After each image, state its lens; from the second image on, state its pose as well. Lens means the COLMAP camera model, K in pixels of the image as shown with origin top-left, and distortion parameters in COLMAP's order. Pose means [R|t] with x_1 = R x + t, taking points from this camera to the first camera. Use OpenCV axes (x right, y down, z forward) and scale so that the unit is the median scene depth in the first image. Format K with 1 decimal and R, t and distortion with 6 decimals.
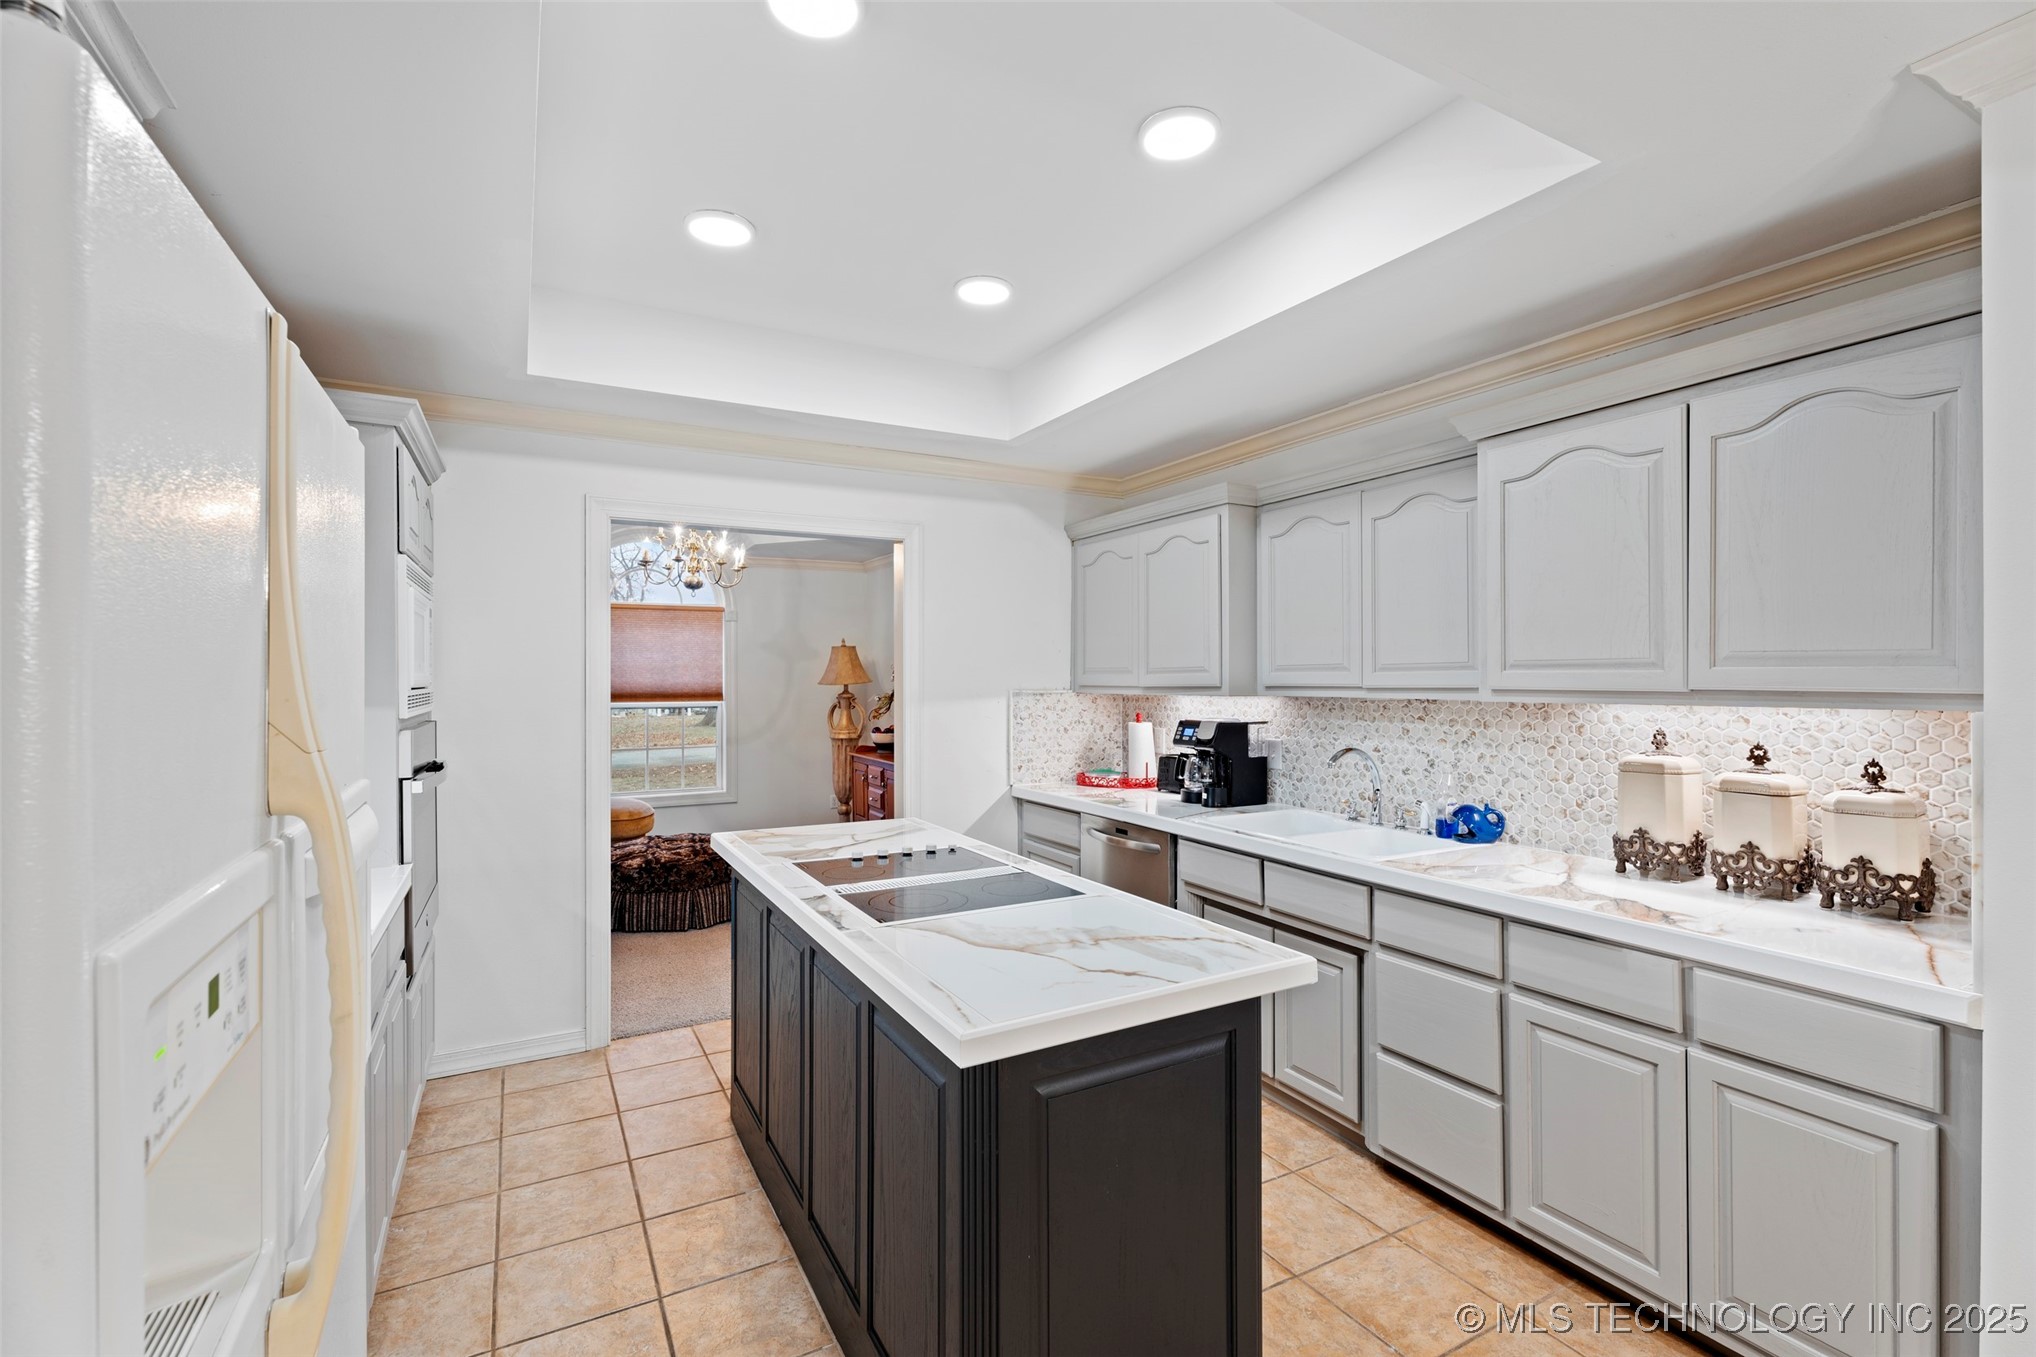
lens RADIAL K [[910.5, 0, 1020.8], [0, 910.5, 676.7], [0, 0, 1]] dist [-0.005266, 0.000039]
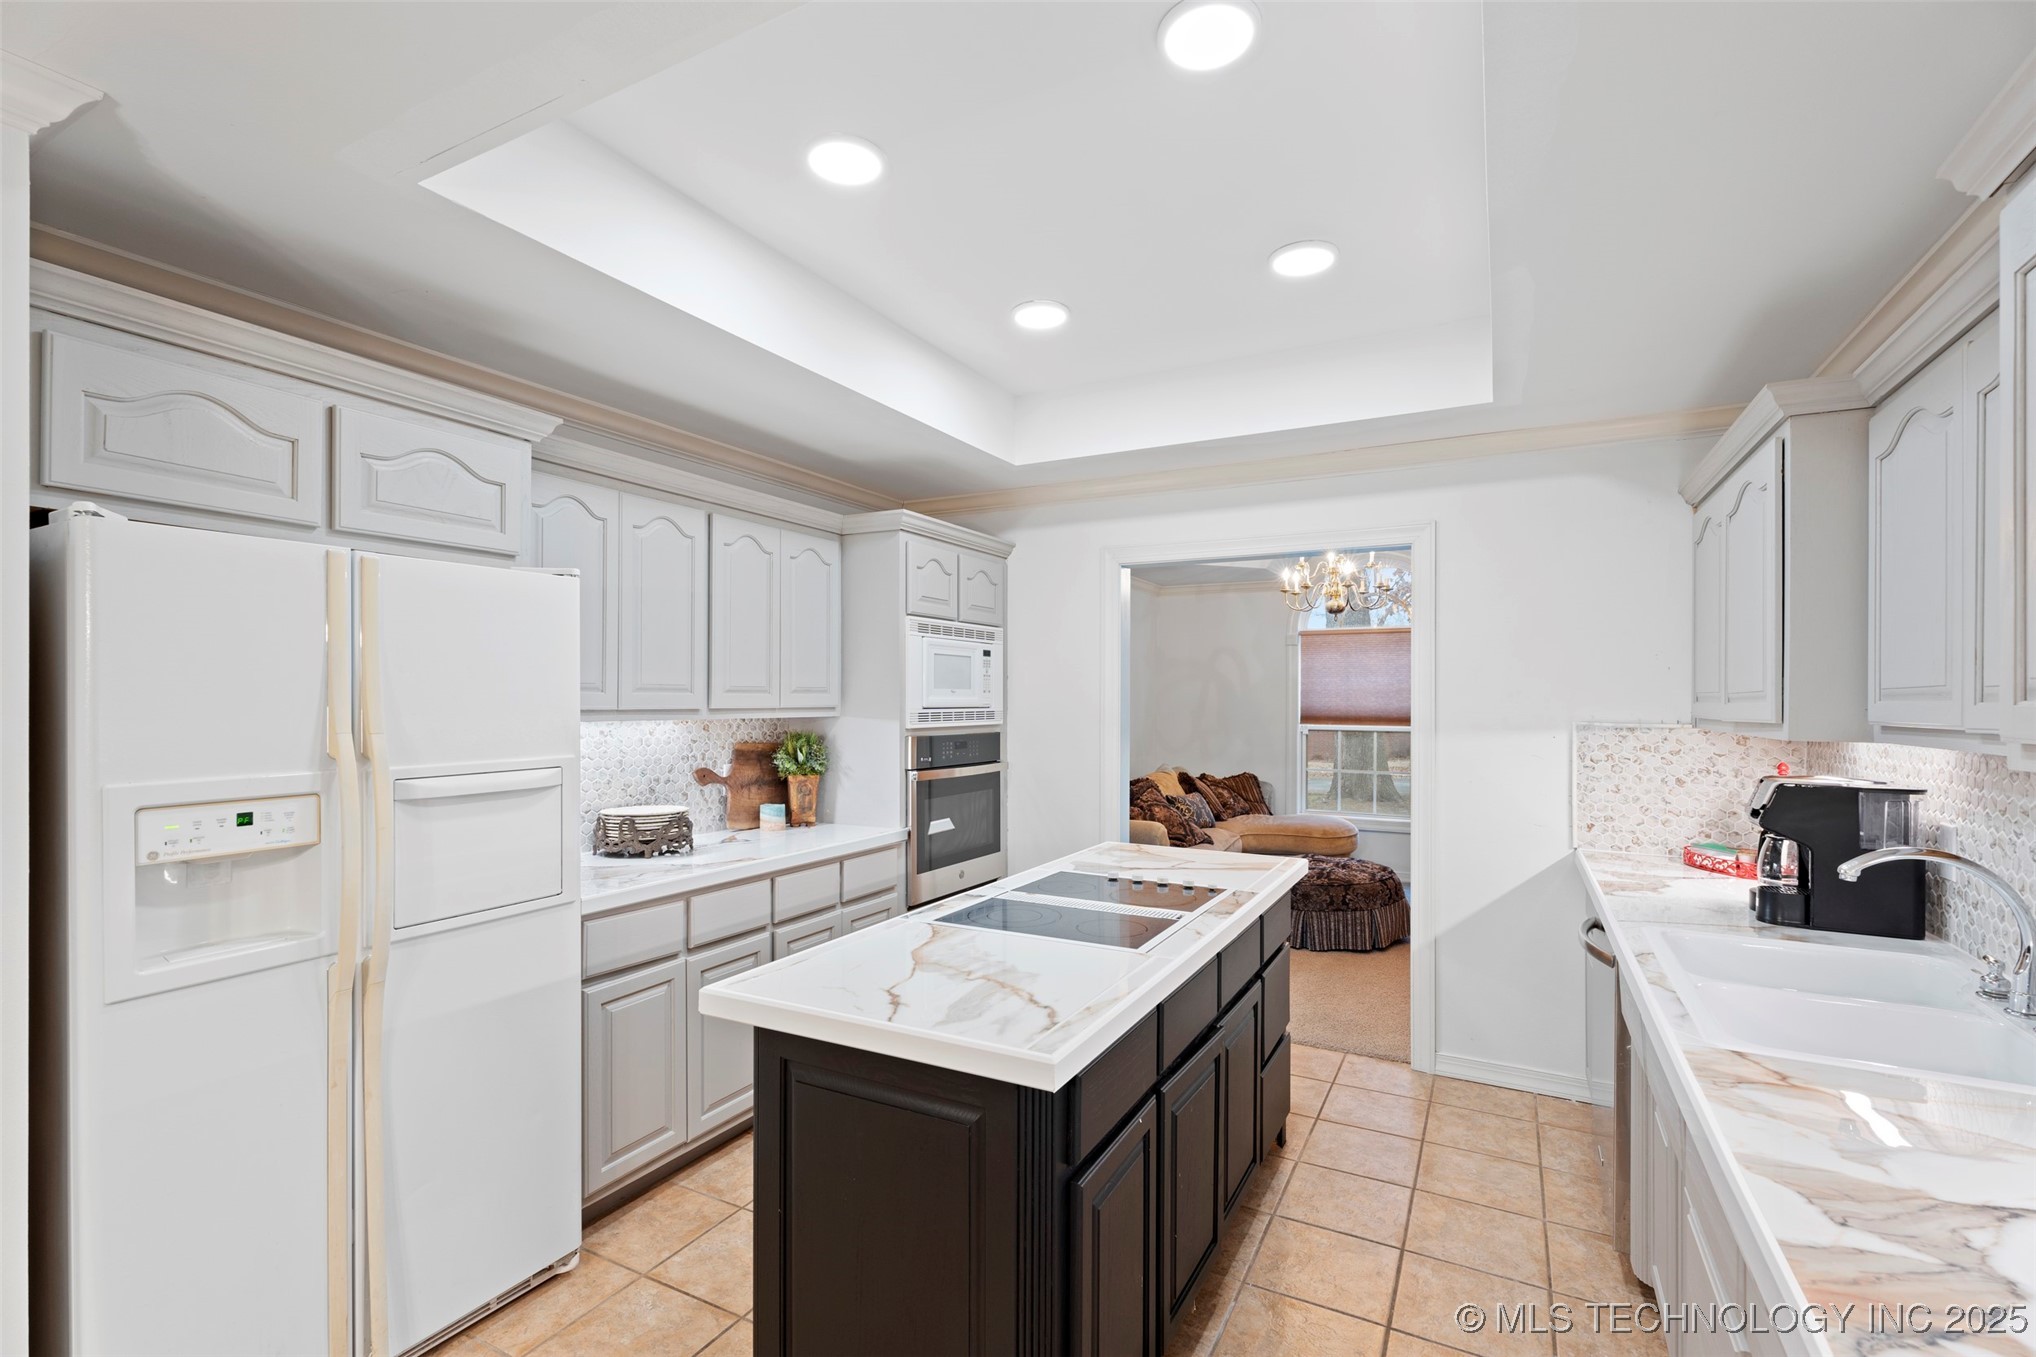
lens RADIAL K [[910.5, 0, 1015.7], [0, 910.5, 687.8], [0, 0, 1]] dist [-0.005266, 0.000039]
pose [[0.537678, -0.003941, -0.843141, 0.369327], [-0.005562, 0.999951, -0.008221, -0.004731], [0.843132, 0.009110, 0.537630, 0.202517]]
